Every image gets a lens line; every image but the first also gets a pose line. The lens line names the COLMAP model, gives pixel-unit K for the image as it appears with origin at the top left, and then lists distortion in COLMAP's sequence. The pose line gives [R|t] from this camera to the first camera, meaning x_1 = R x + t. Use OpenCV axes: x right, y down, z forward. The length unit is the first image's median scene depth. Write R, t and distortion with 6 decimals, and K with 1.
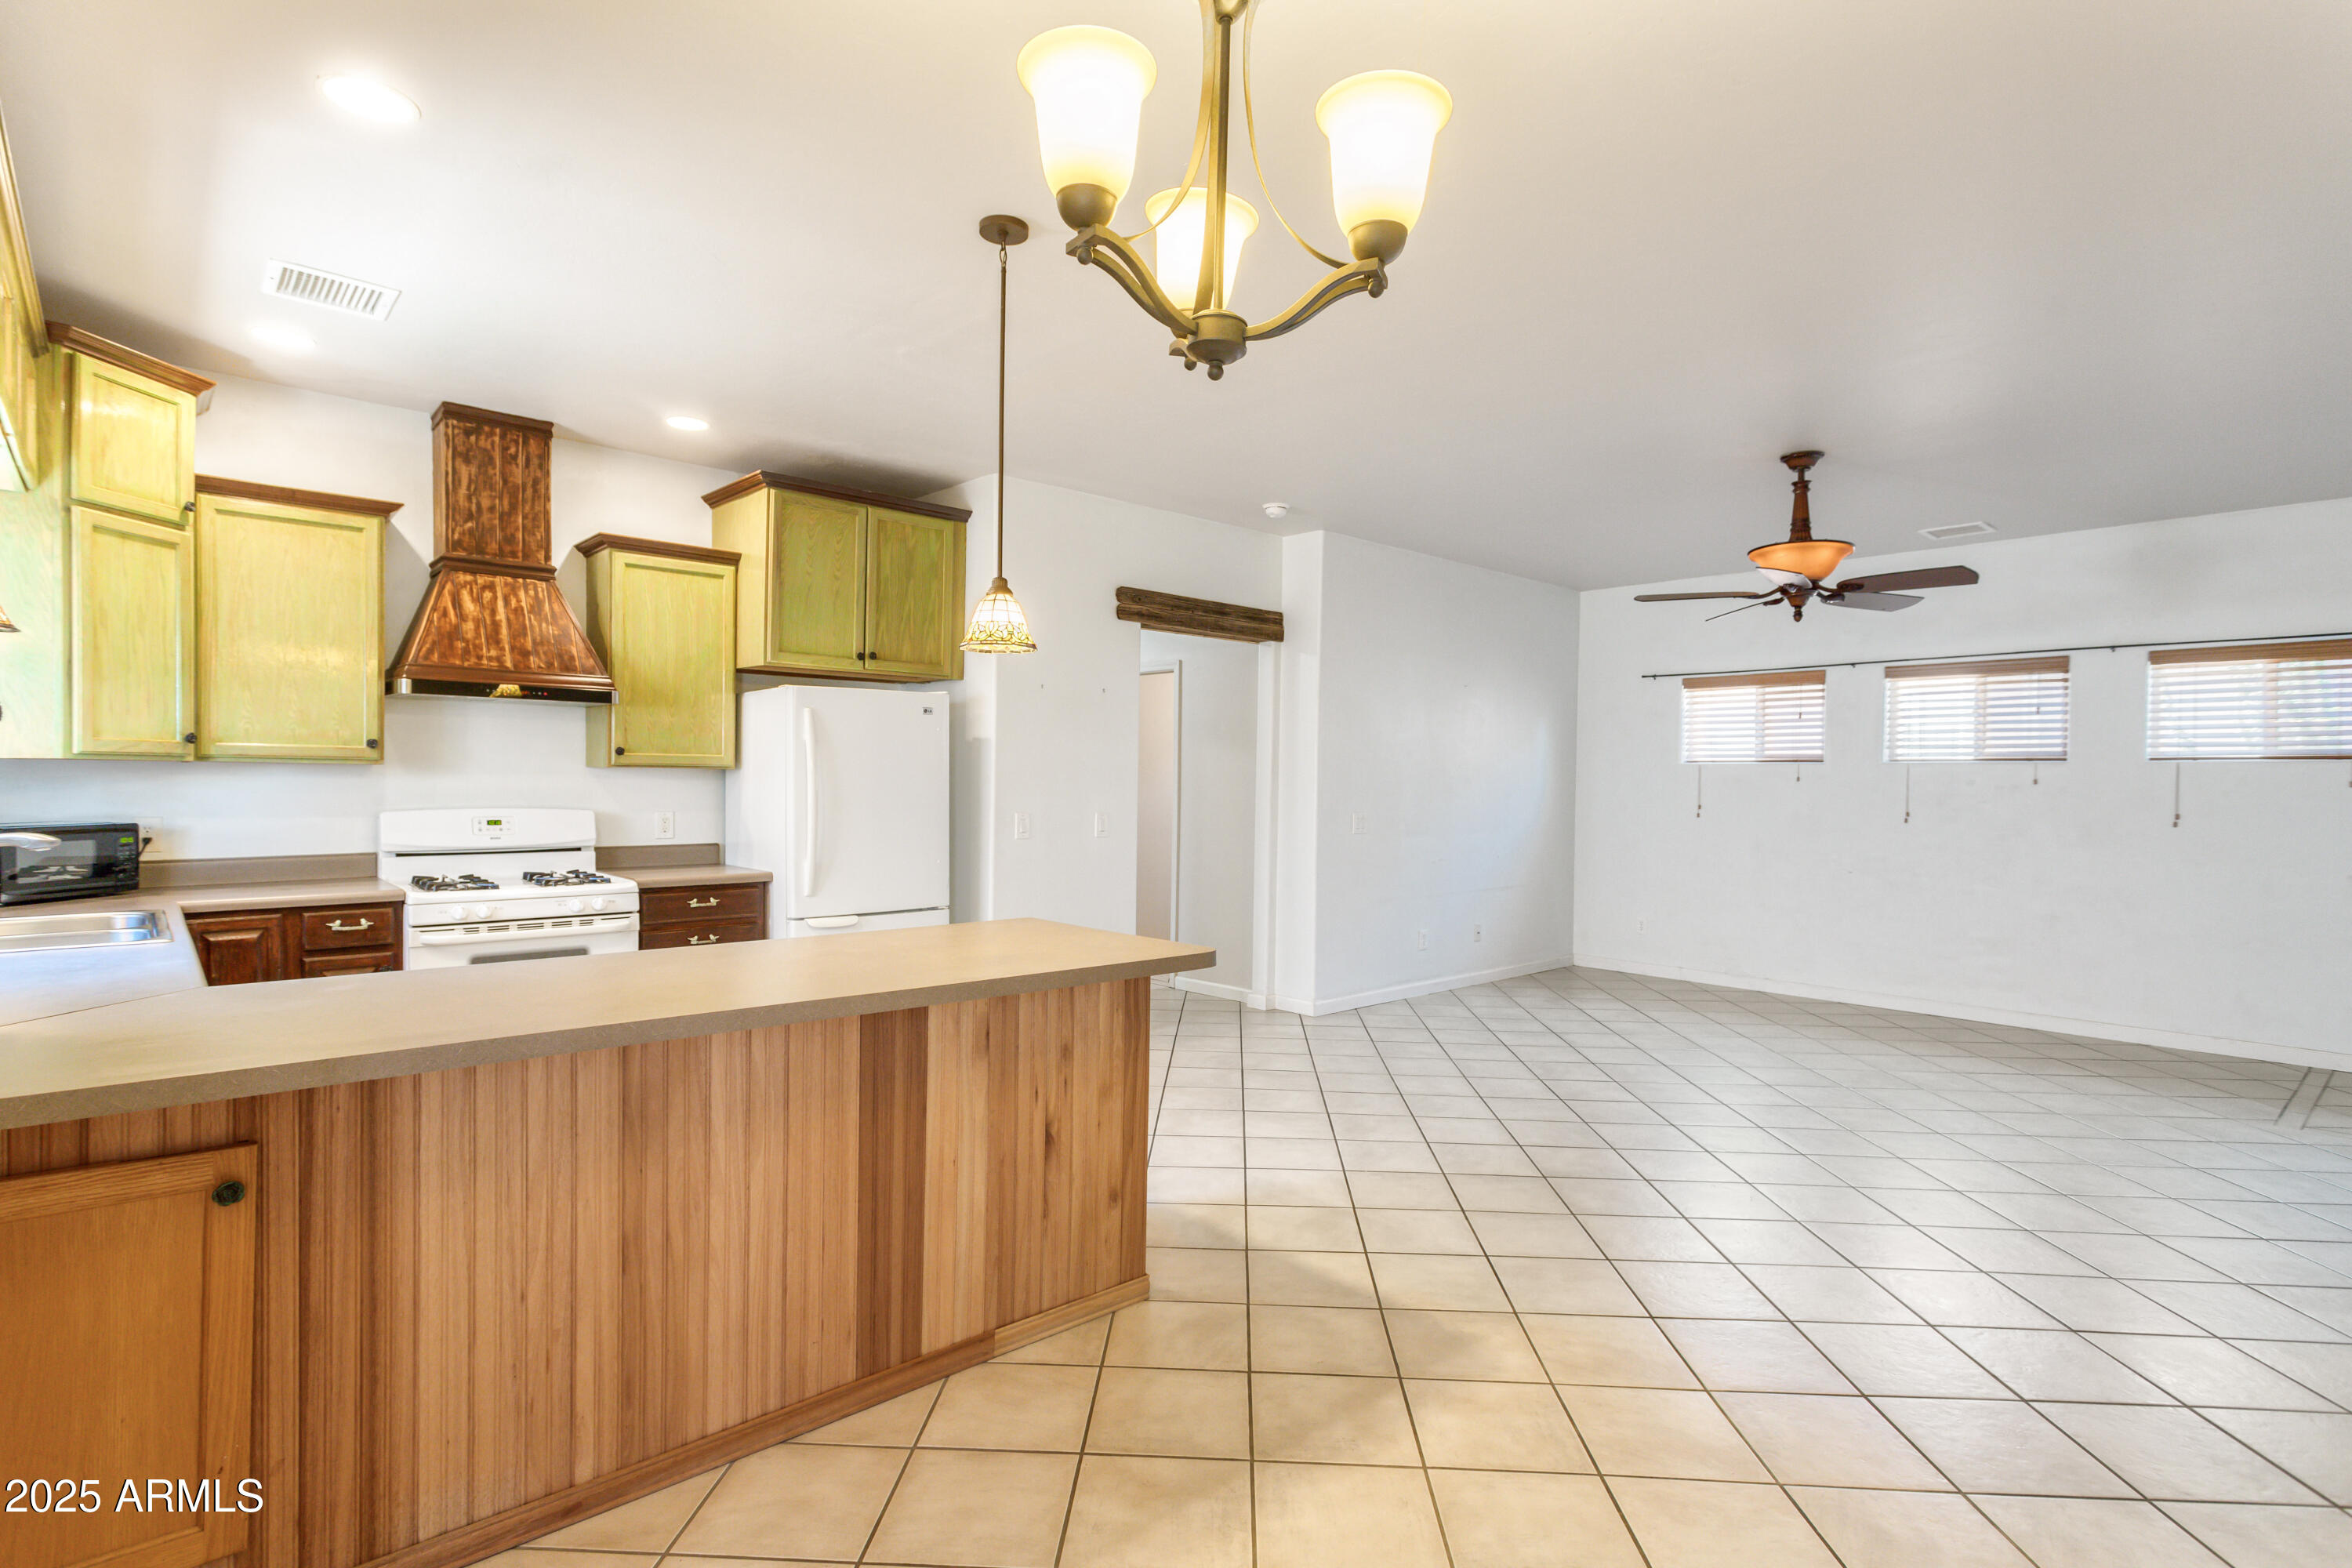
lens RADIAL K [[1146.9, 0, 1175.2], [0, 1146.9, 795.4], [0, 0, 1]] dist [0.008929, 0.000911]
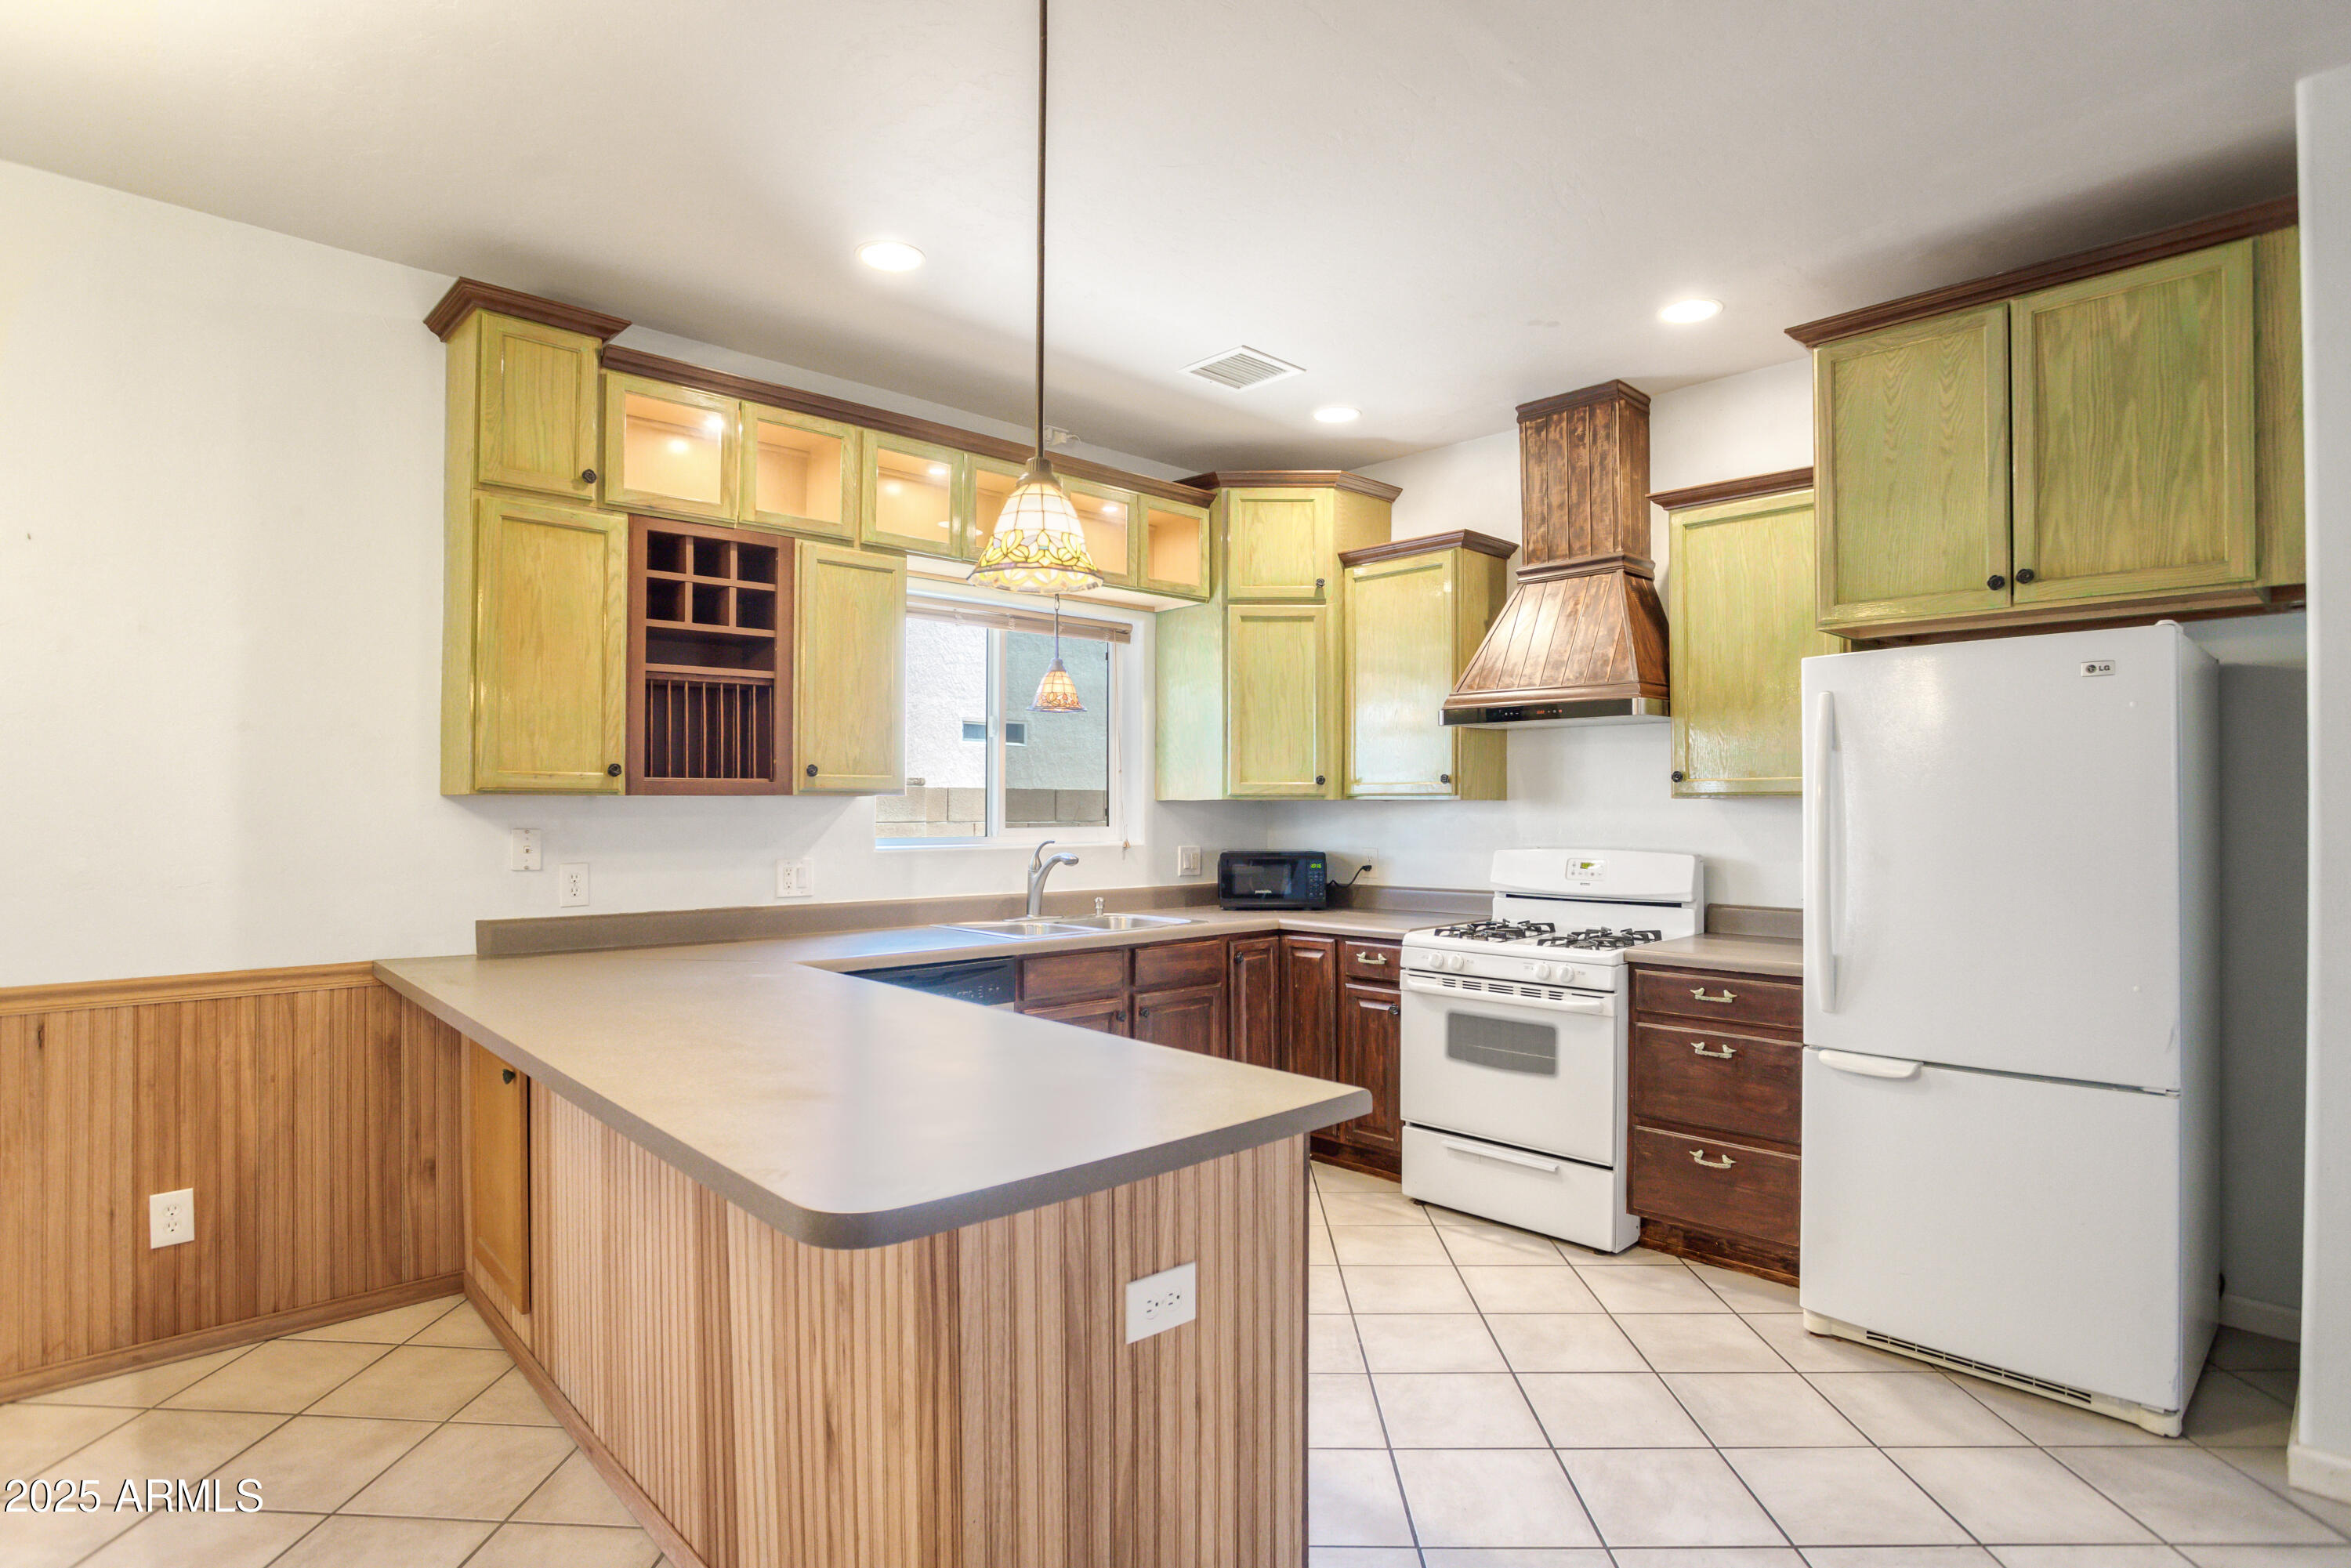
lens RADIAL K [[1200.7, 0, 1182.4], [0, 1200.7, 794.5], [0, 0, 1]] dist [-0.089000, 0.051244]
pose [[0.023653, -0.021212, -0.999495, 0.321497], [-0.015347, 0.999649, -0.021578, -0.006343], [0.999602, 0.015850, 0.023319, 0.766302]]
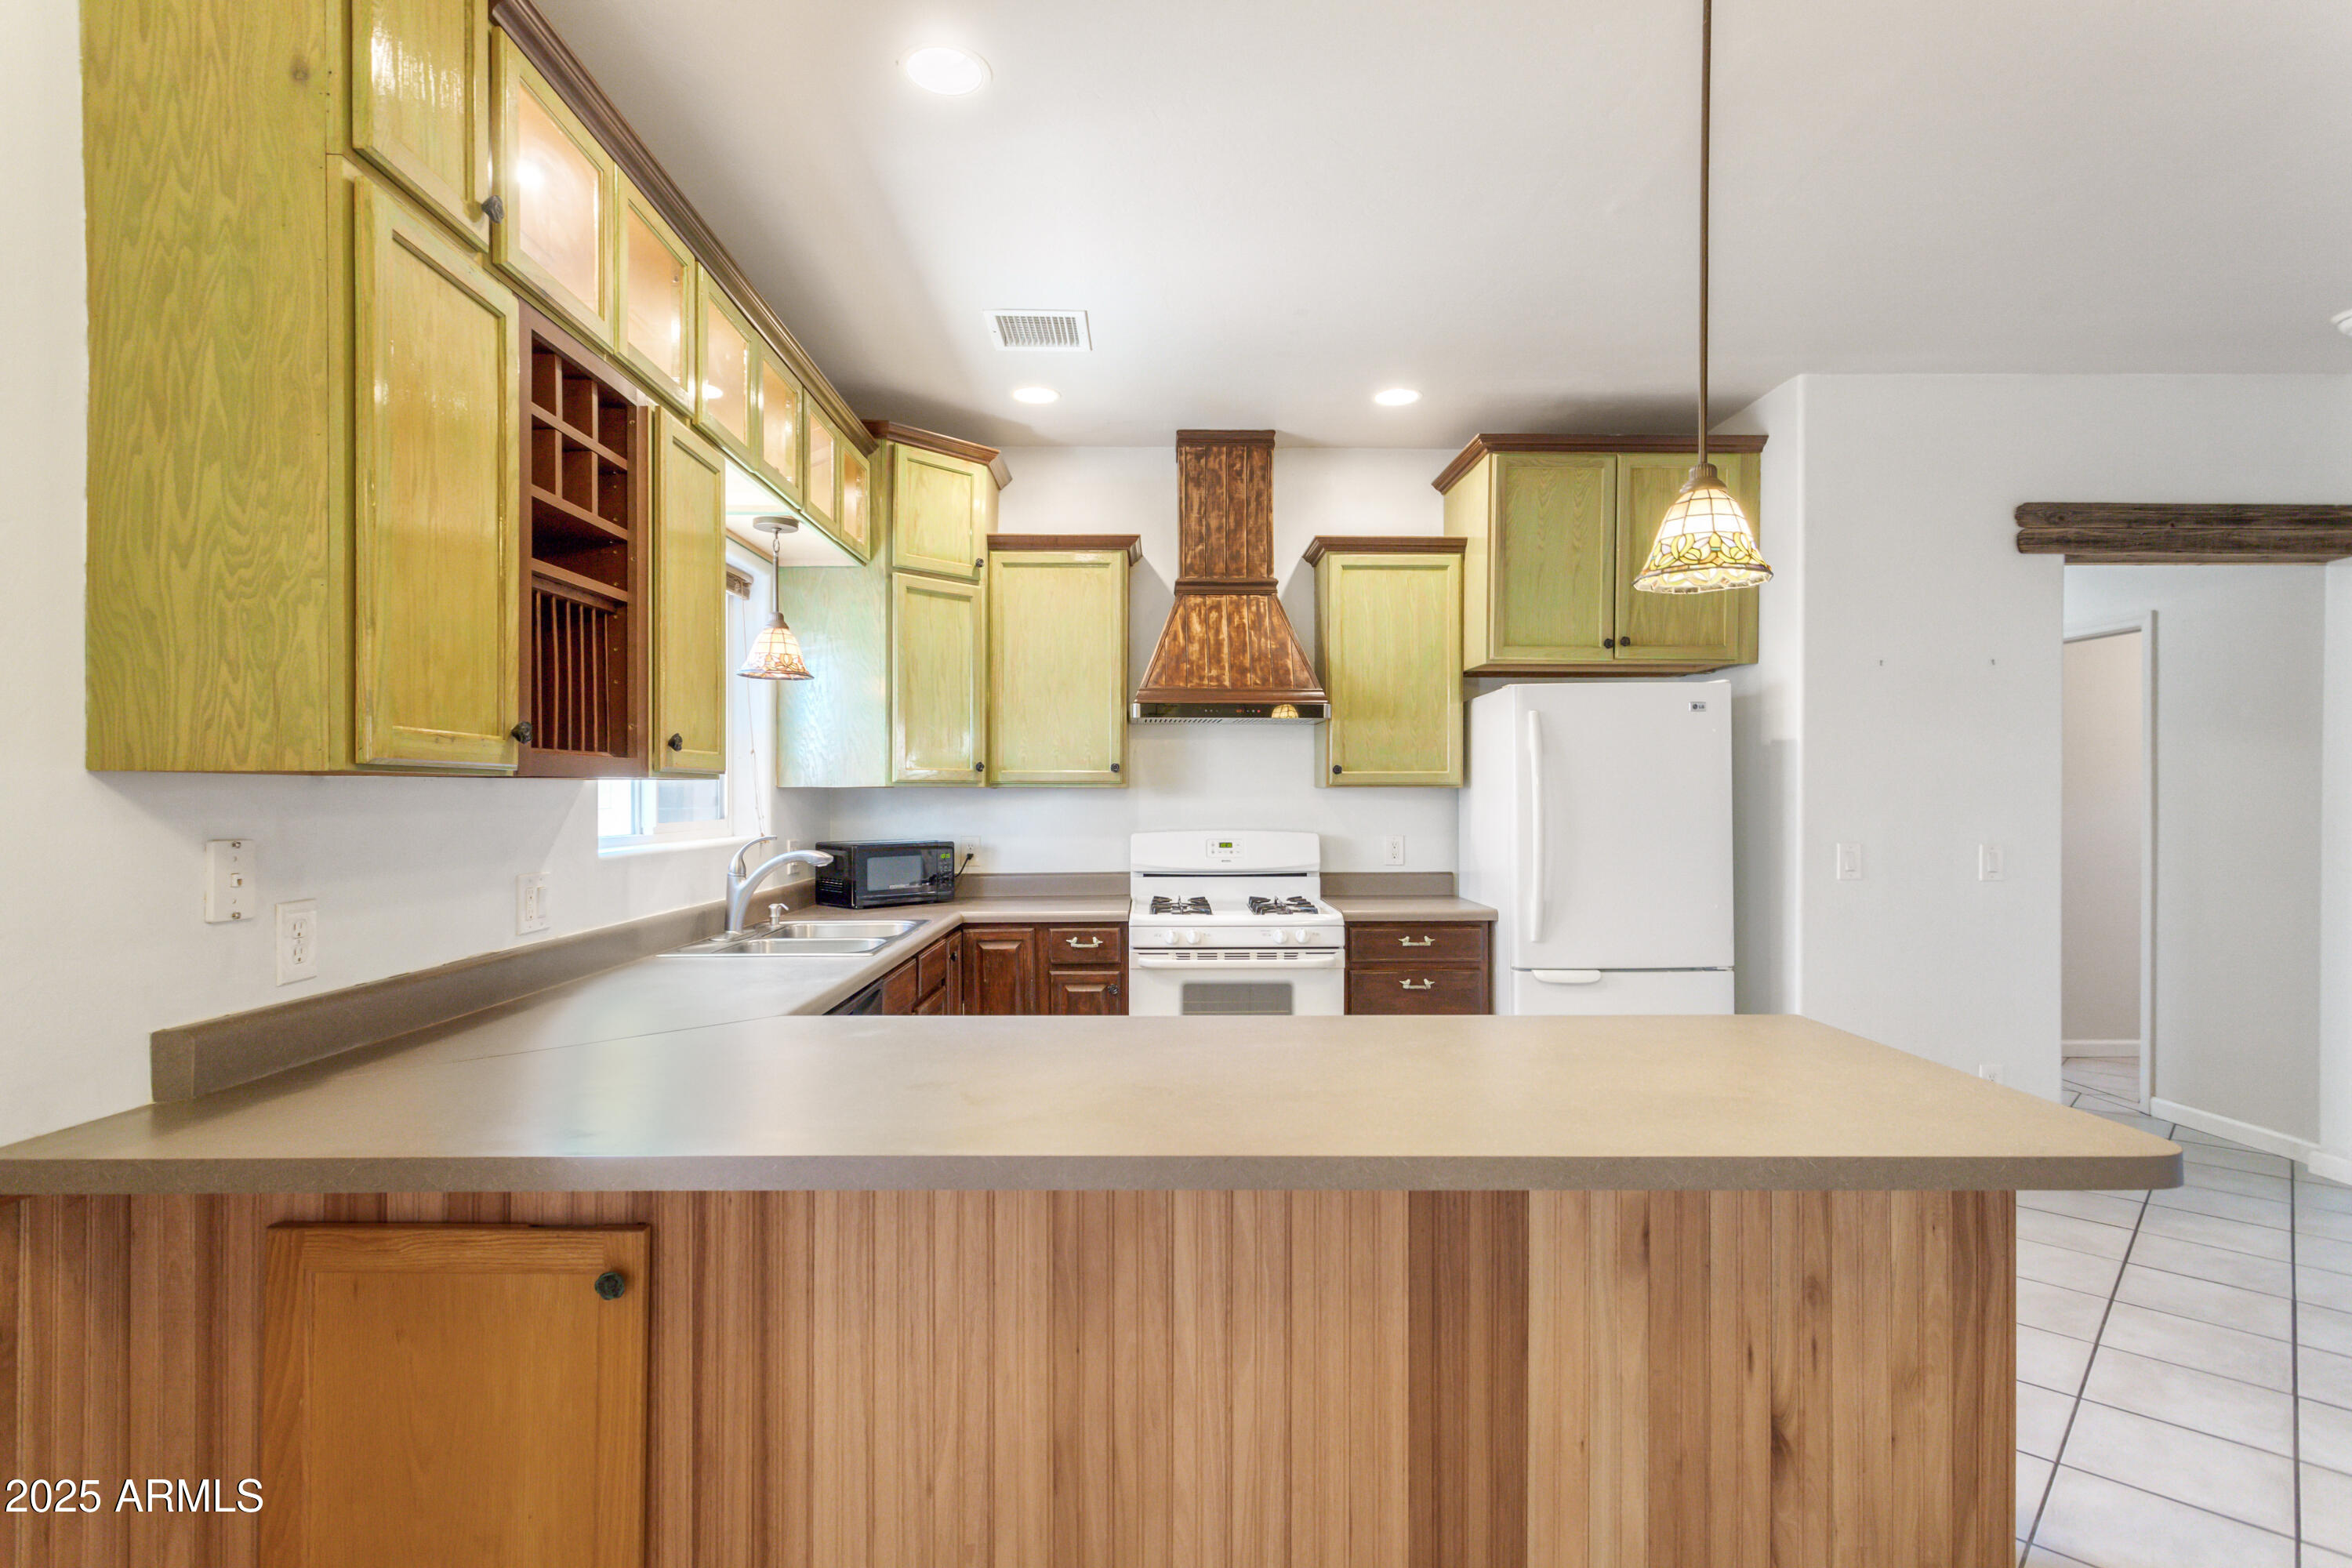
lens RADIAL K [[1146.9, 0, 1175.2], [0, 1146.9, 795.4], [0, 0, 1]] dist [0.008929, 0.000911]
pose [[0.754847, -0.011081, -0.655807, 0.025299], [-0.000792, 0.999841, -0.017806, -0.001728], [0.655901, 0.013961, 0.754718, 0.256469]]
